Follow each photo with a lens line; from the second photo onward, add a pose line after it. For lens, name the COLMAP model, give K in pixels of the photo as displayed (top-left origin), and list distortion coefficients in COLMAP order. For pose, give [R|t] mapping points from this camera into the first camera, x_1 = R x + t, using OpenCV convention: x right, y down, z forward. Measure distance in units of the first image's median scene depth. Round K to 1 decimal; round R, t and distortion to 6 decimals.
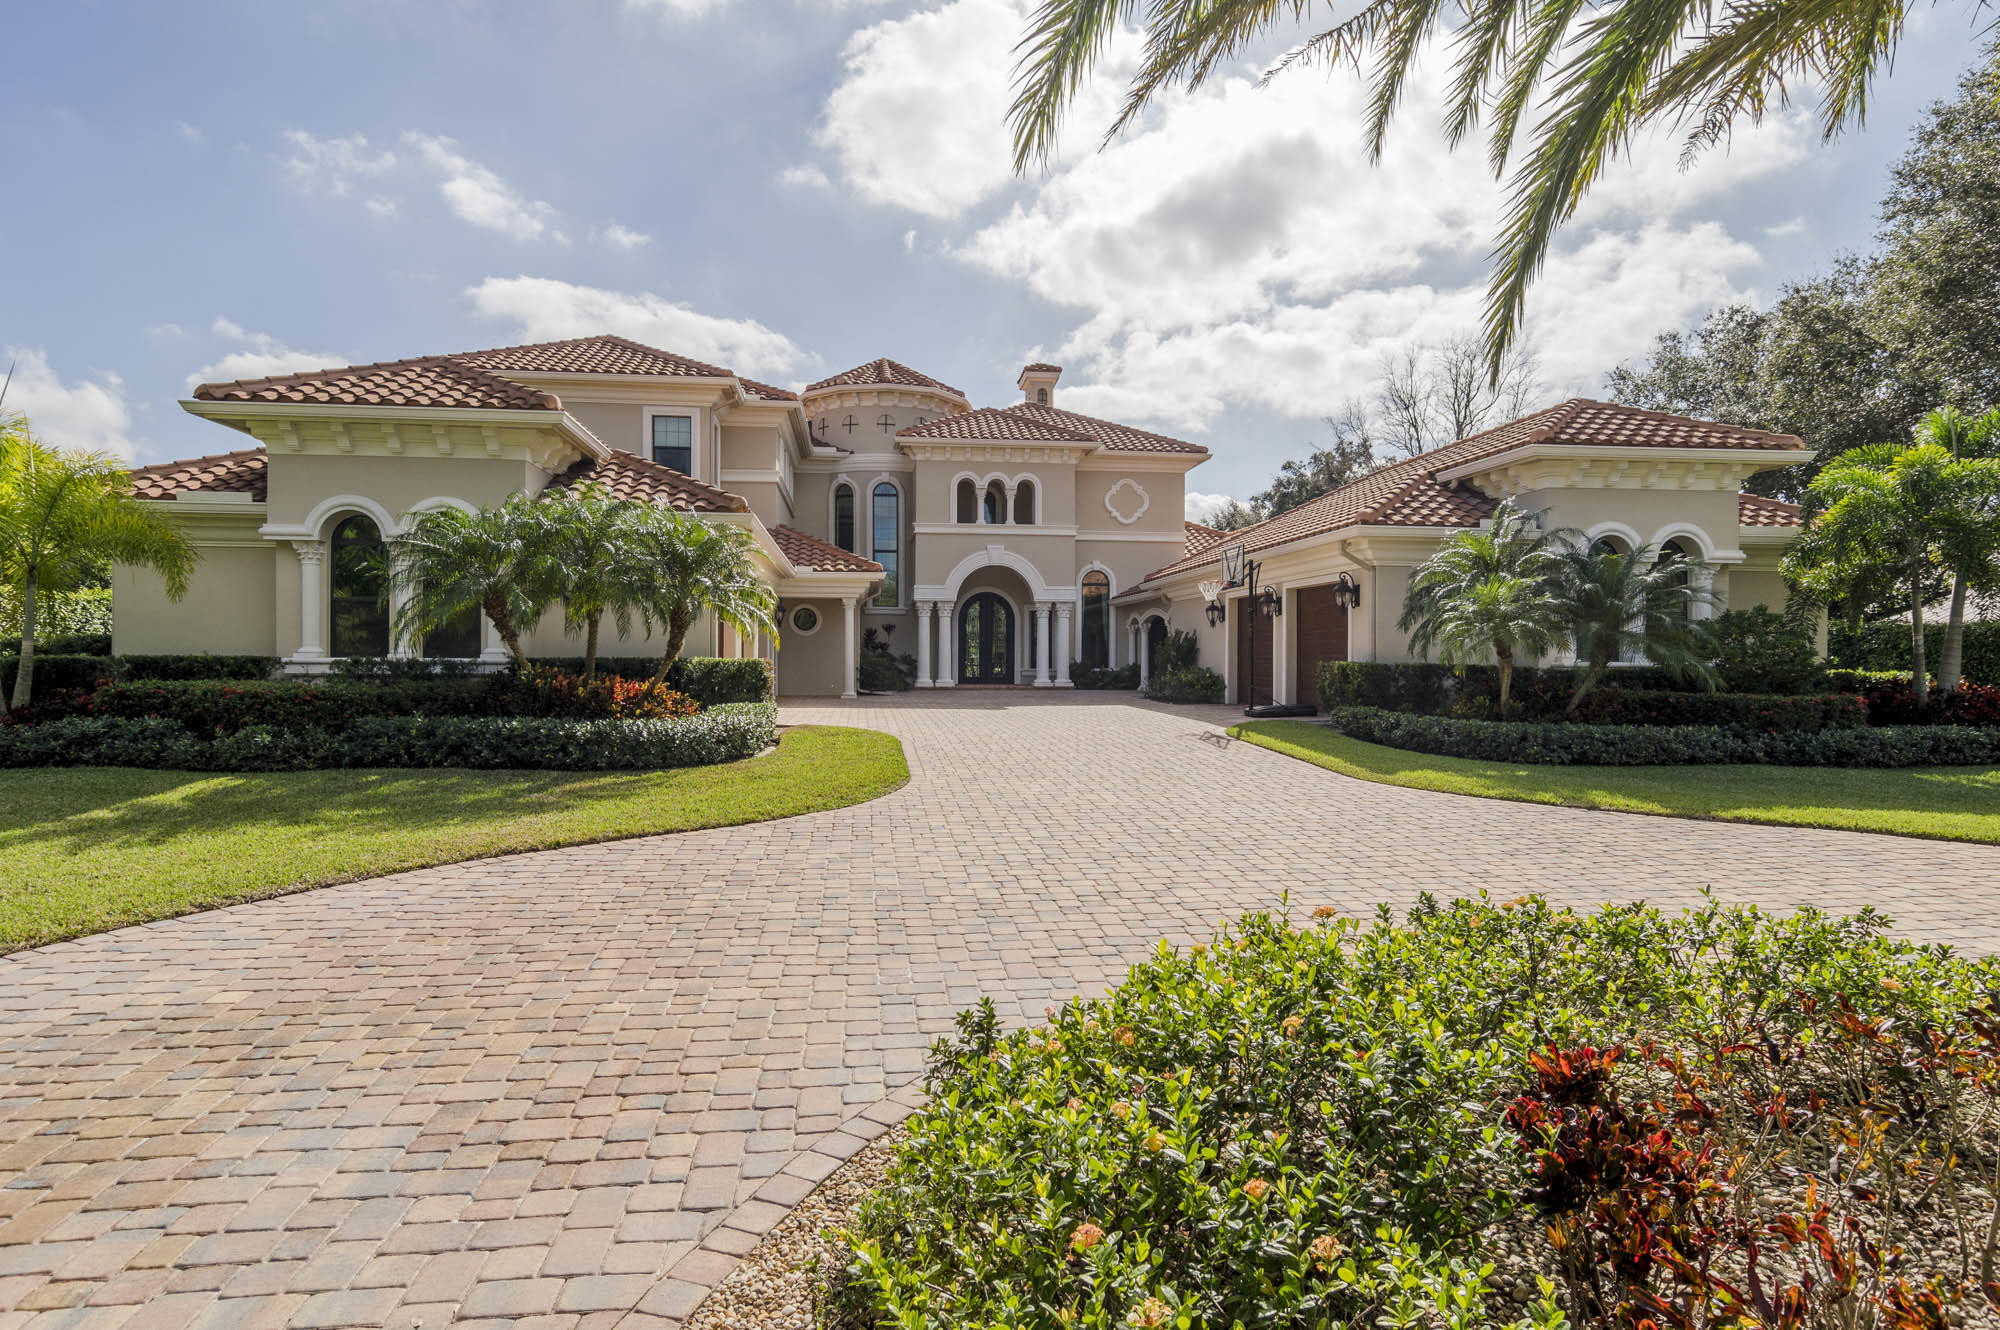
lens RADIAL K [[1066.0, 0, 1006.2], [0, 1066.0, 664.9], [0, 0, 1]] dist [-0.002739, -0.000634]
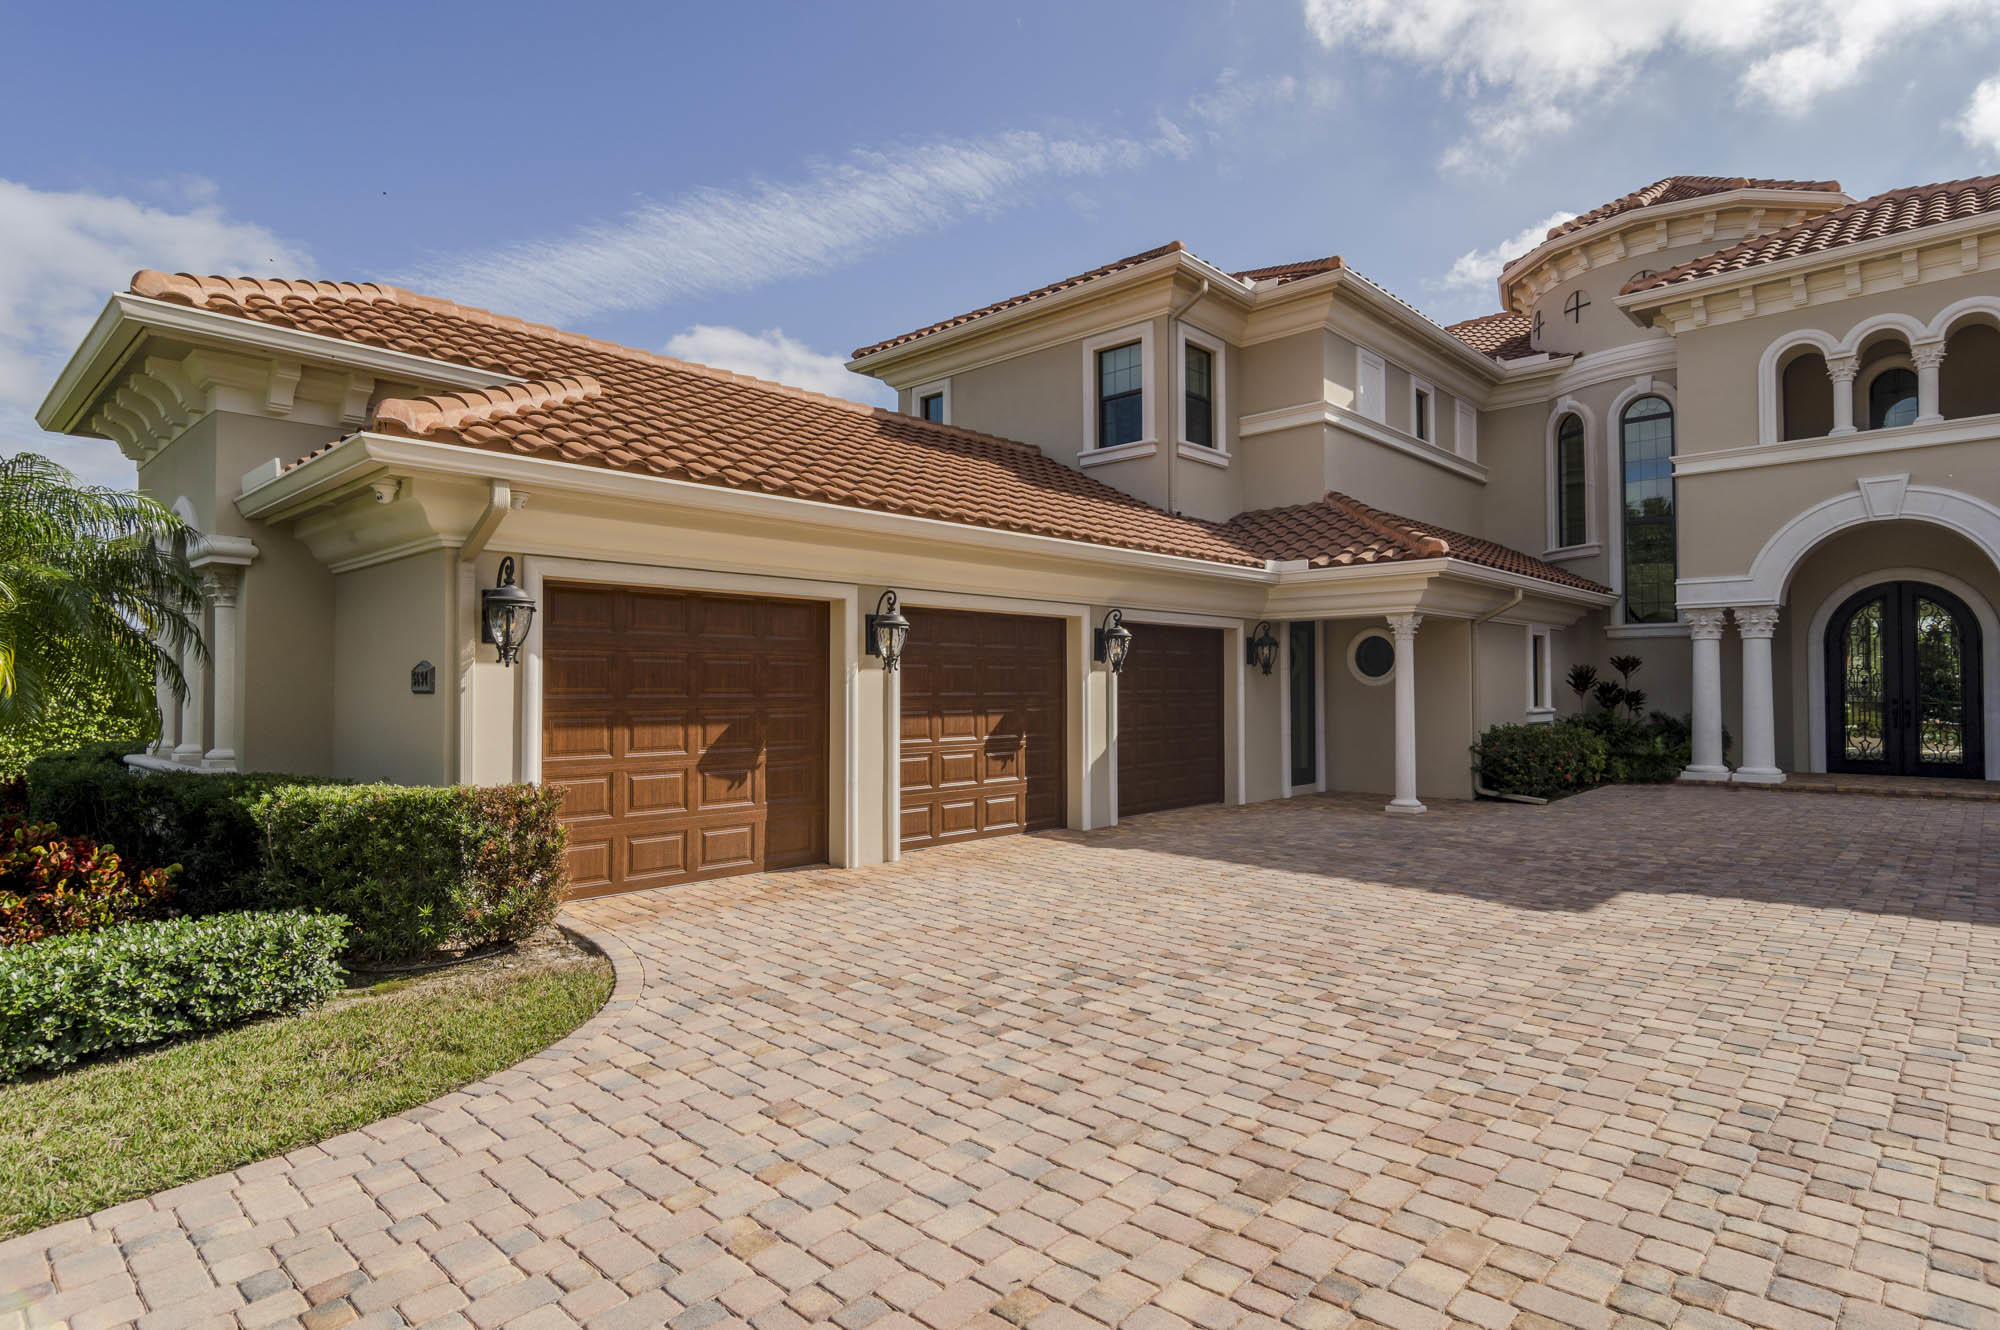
lens RADIAL K [[1066.0, 0, 997.3], [0, 1066.0, 680.2], [0, 0, 1]] dist [-0.002739, -0.000634]
pose [[0.648292, -0.014594, -0.761252, 0.088966], [0.010007, 0.999893, -0.010646, -0.024089], [0.761326, -0.000716, 0.648368, 0.418639]]
